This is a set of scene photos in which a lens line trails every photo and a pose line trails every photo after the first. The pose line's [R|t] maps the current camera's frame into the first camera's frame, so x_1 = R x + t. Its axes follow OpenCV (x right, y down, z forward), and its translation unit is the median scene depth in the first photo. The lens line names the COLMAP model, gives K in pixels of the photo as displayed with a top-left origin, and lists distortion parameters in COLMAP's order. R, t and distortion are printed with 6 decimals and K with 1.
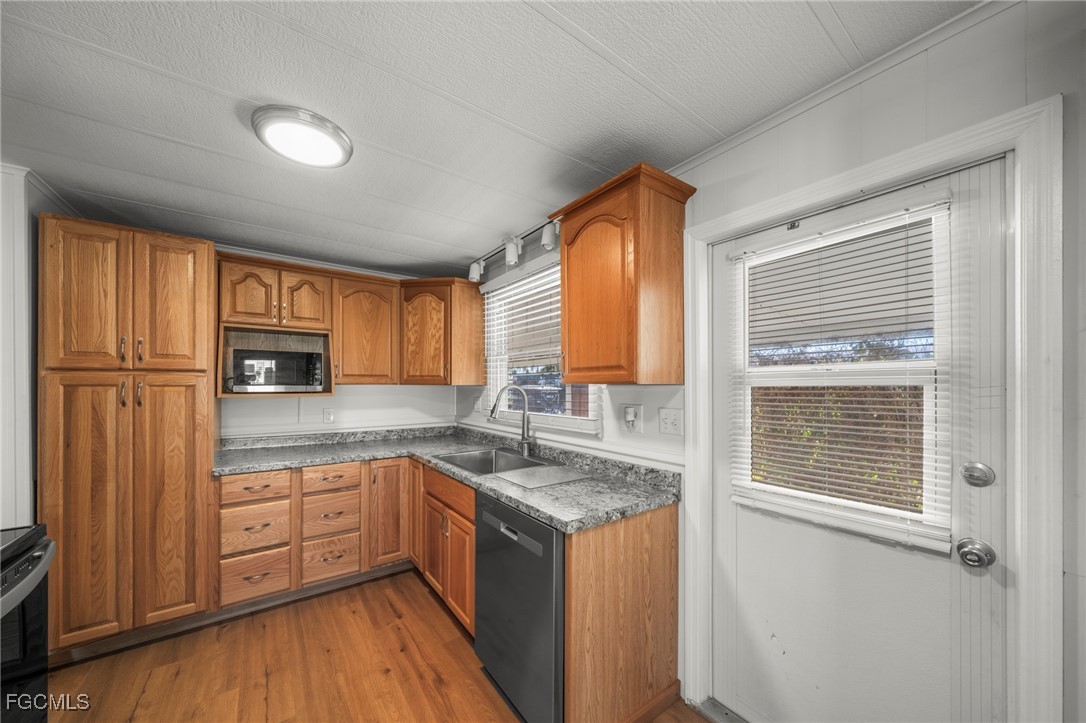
lens RADIAL K [[383.7, 0, 533.9], [0, 383.7, 383.5], [0, 0, 1]] dist [-0.000146, -0.000045]
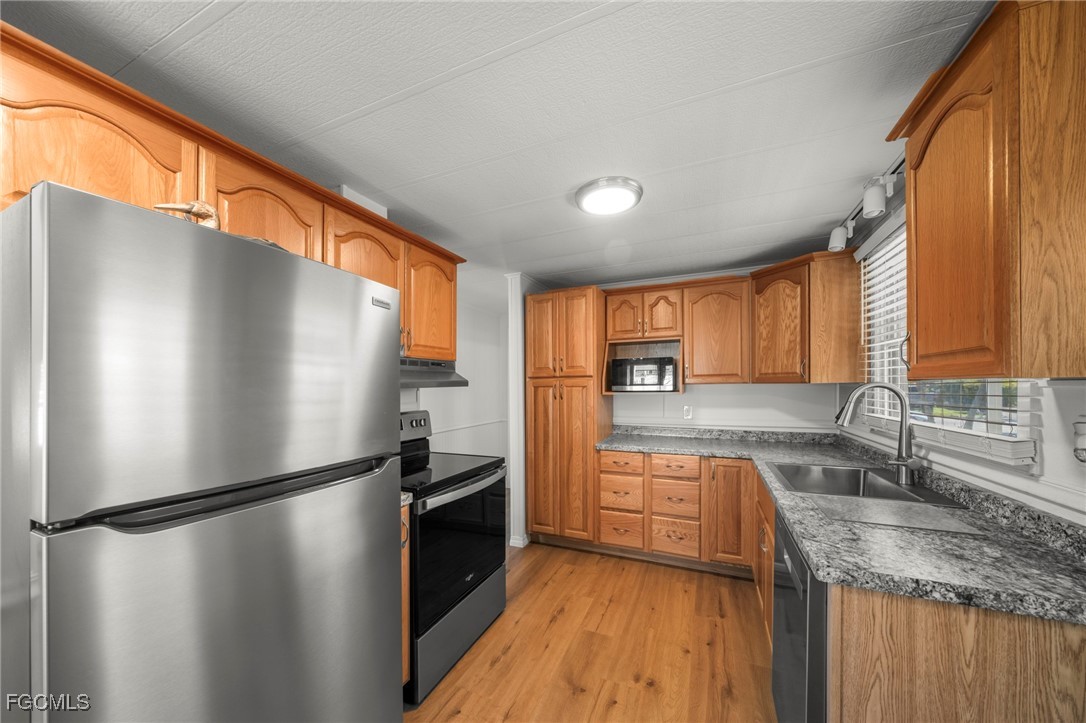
lens RADIAL K [[383.7, 0, 533.9], [0, 383.7, 383.5], [0, 0, 1]] dist [-0.000146, -0.000045]
pose [[0.495882, -0.013356, -0.868287, 0.265715], [0.016193, 0.999850, -0.006132, 0.000439], [0.868239, -0.011019, 0.496024, 0.081348]]
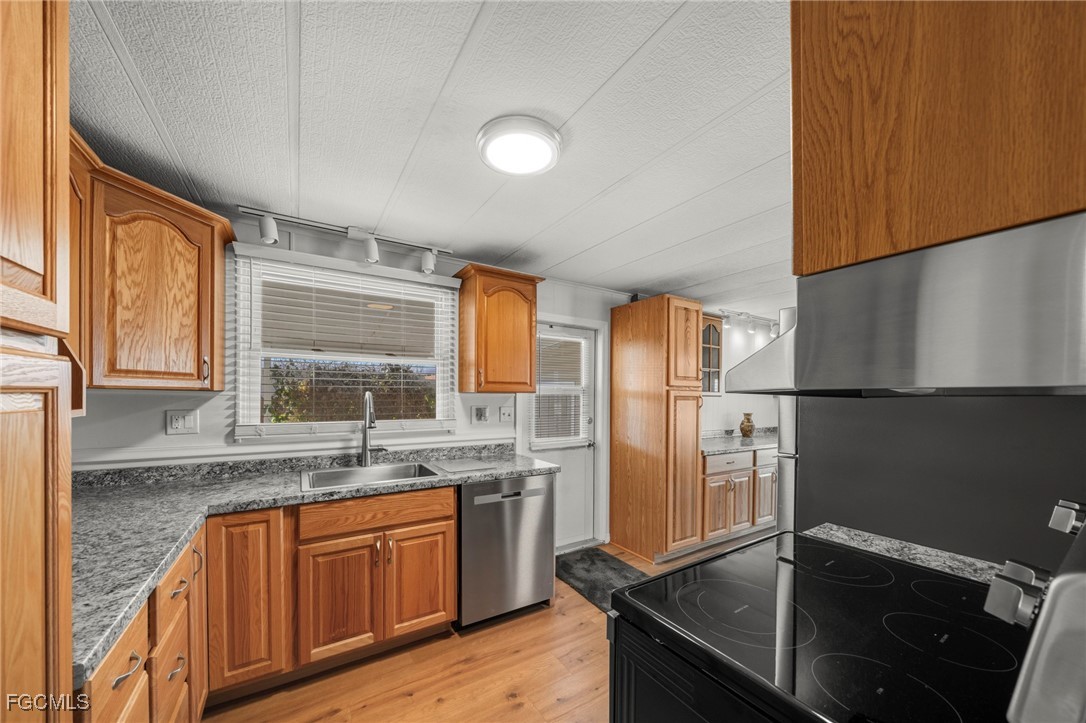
lens RADIAL K [[380.5, 0, 540.9], [0, 380.5, 395.6], [0, 0, 1]] dist [0.000072, 0.000001]
pose [[0.050657, -0.001362, 0.998715, -1.007031], [-0.012036, 0.999926, 0.001975, 0.006096], [-0.998644, -0.012120, 0.050637, 0.563020]]
